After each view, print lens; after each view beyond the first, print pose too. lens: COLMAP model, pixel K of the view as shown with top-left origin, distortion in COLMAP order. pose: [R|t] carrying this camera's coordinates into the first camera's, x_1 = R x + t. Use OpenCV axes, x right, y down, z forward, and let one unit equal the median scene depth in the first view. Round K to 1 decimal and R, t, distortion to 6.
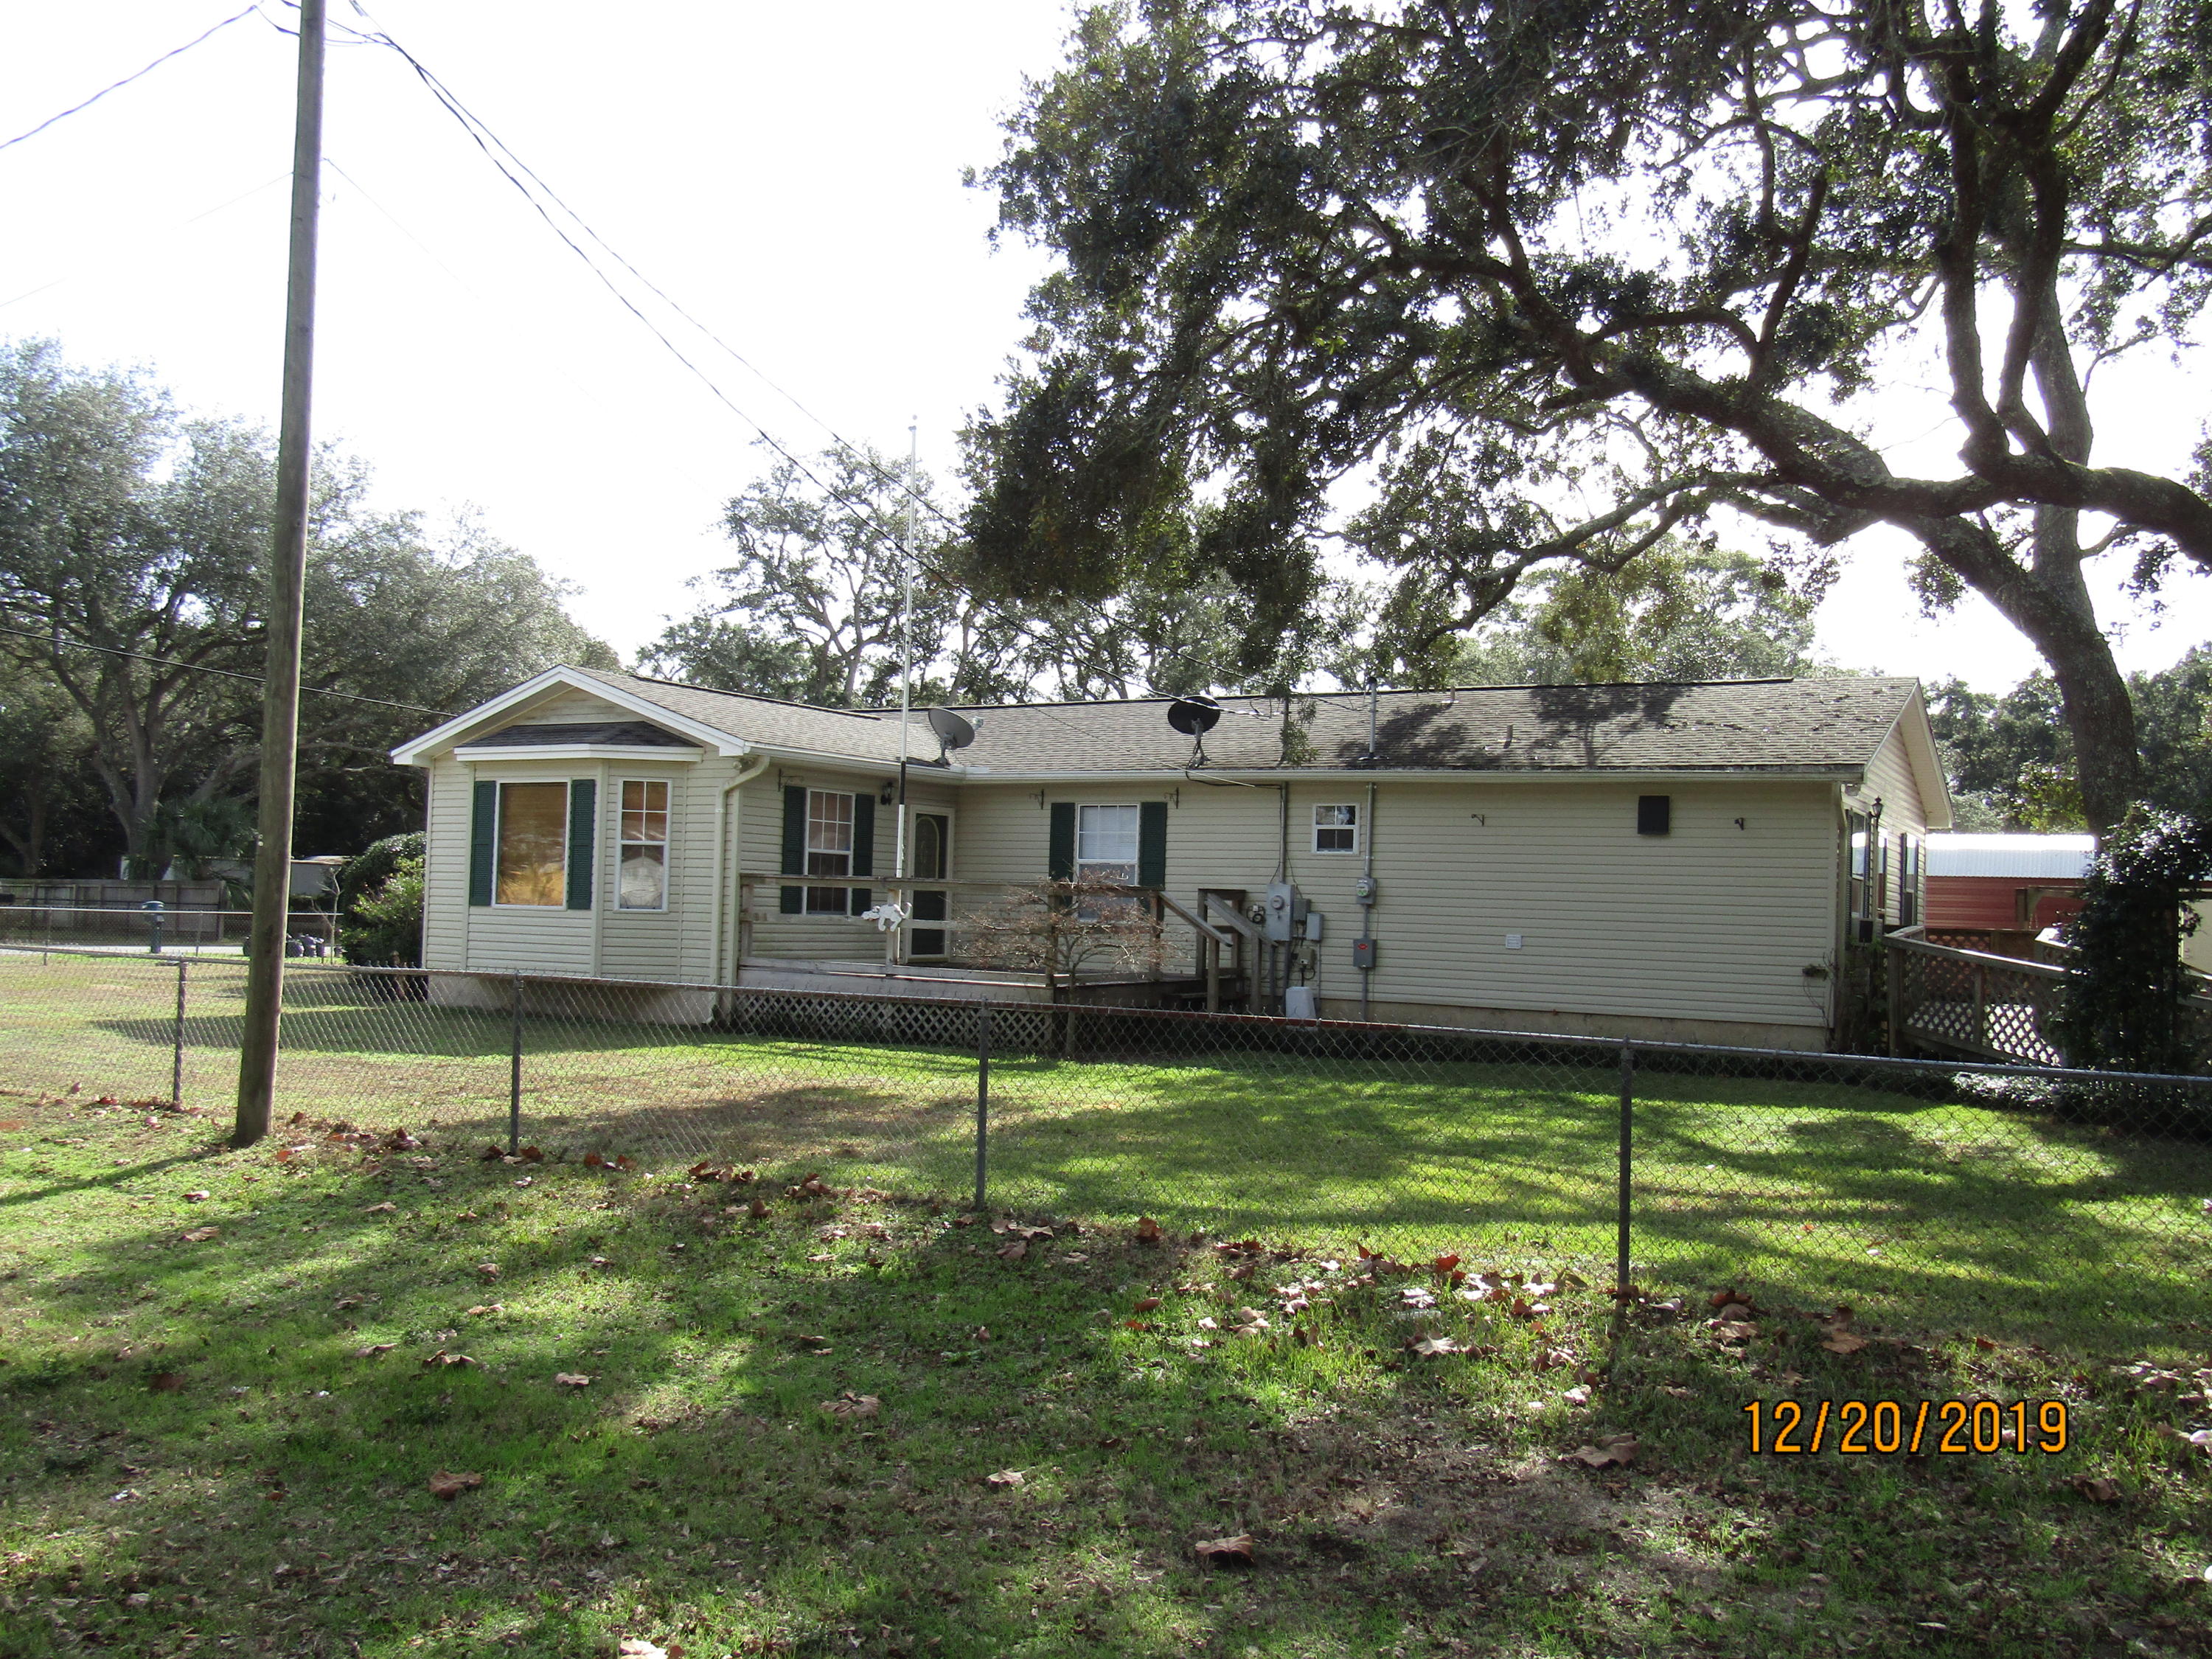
lens RADIAL K [[1851.2, 0, 1106.0], [0, 1851.2, 829.5], [0, 0, 1]] dist [-0.016211, -0.005461]
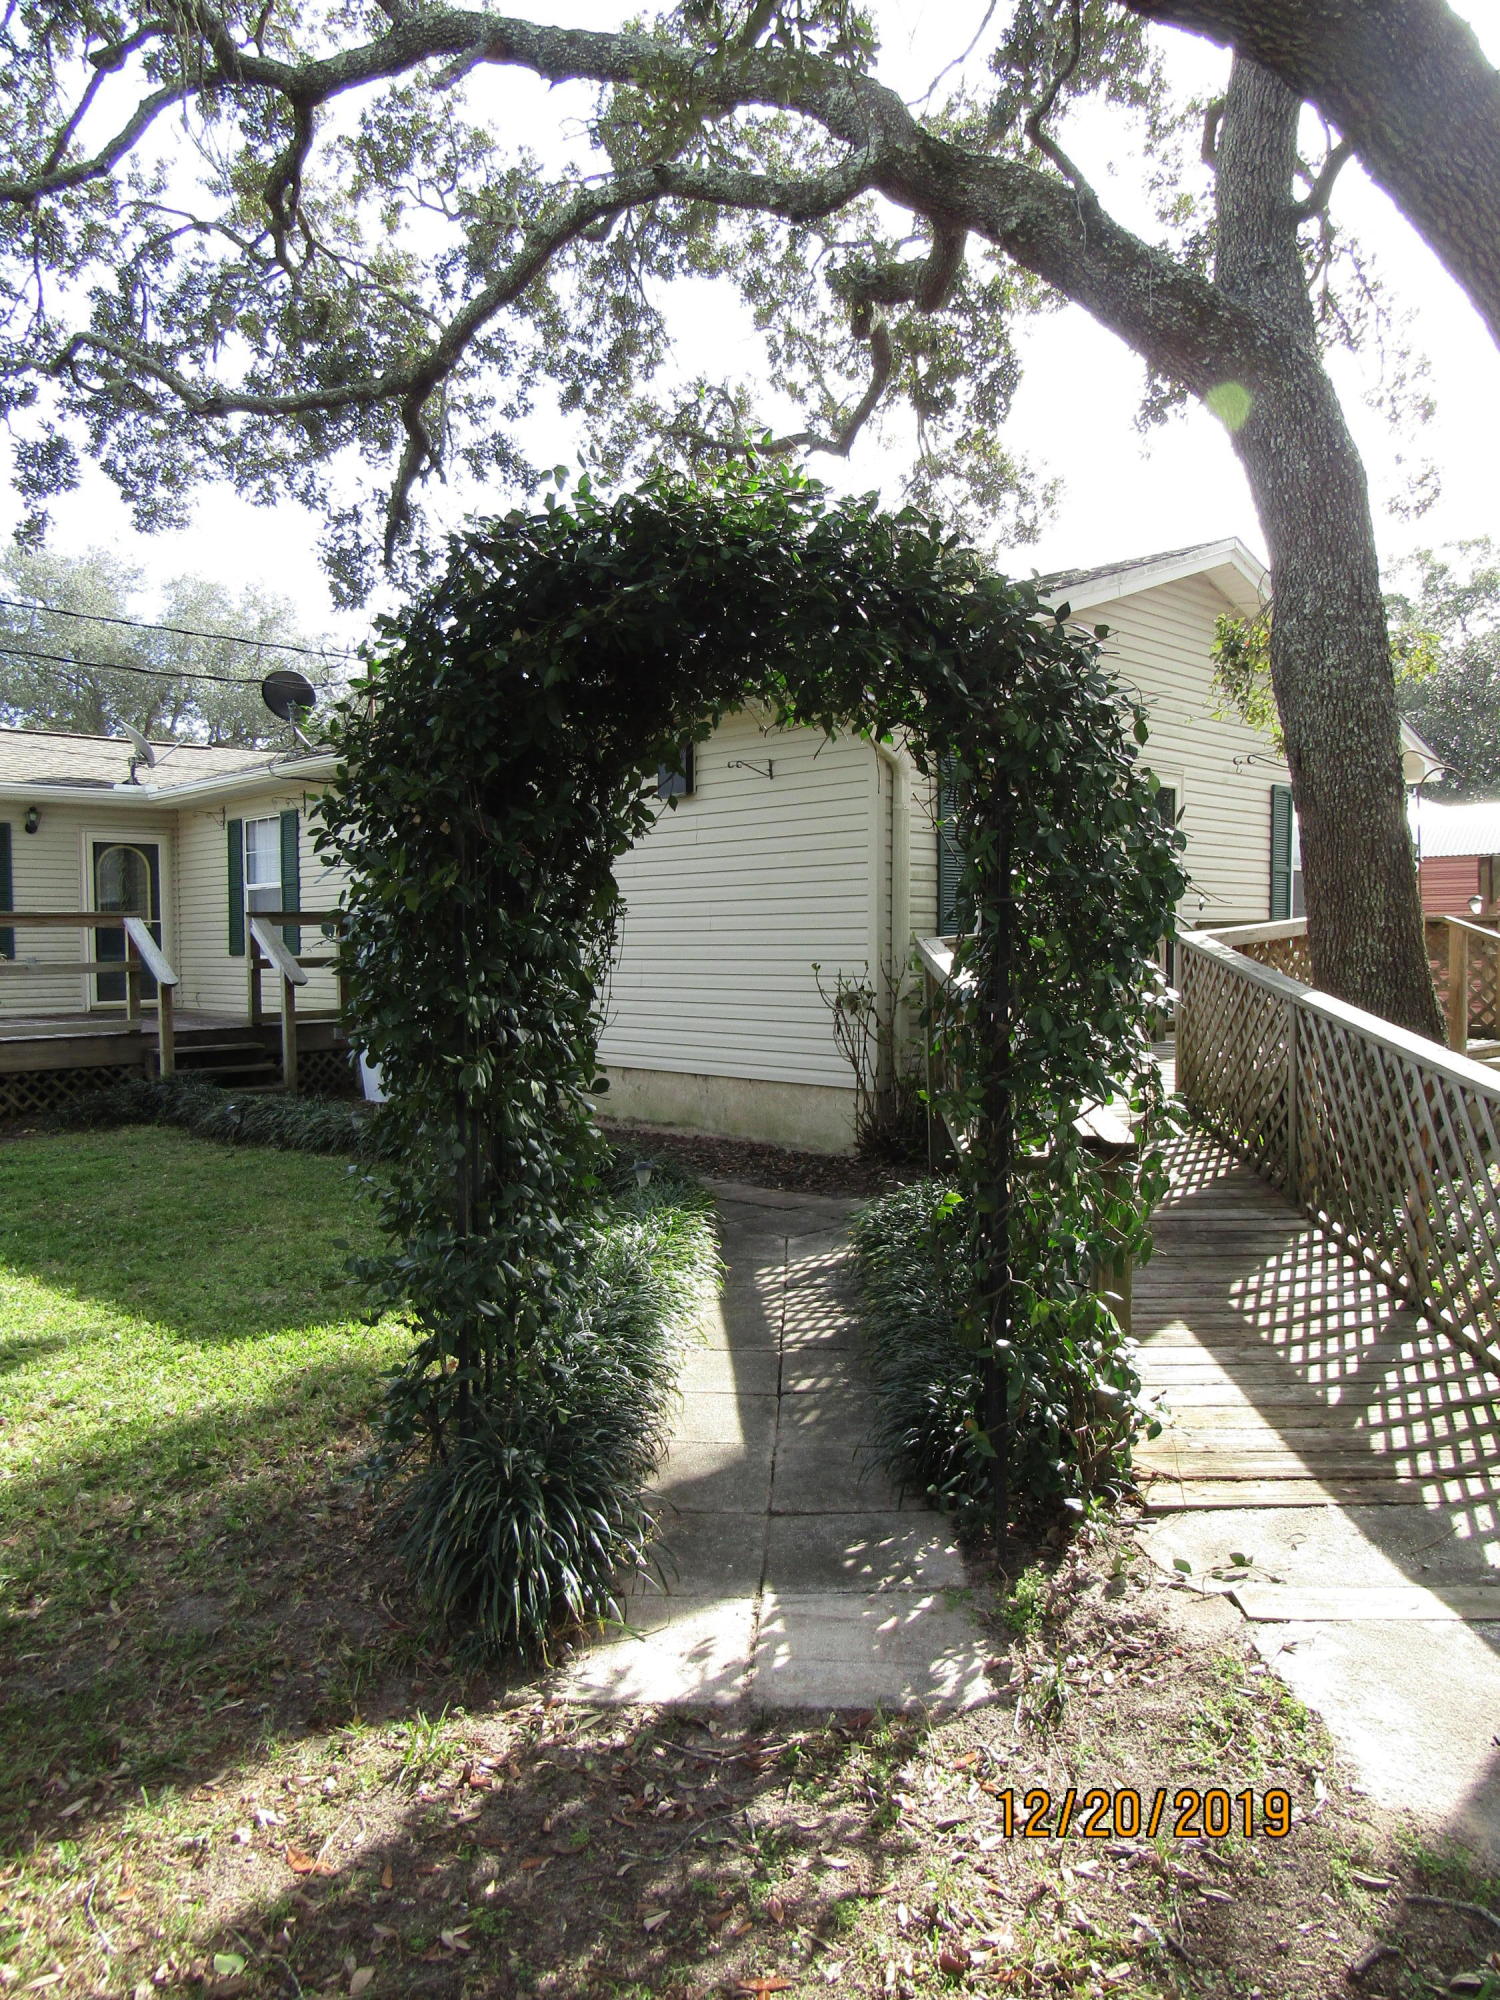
lens RADIAL K [[1407.2, 0, 750.0], [0, 1407.2, 1000.0], [0, 0, 1]] dist [-0.000663, 0.000011]
pose [[0.959485, -0.028081, -0.280356, 0.421456], [0.051097, 0.995864, 0.075125, 0.034781], [0.277087, -0.086407, 0.956952, 0.477627]]
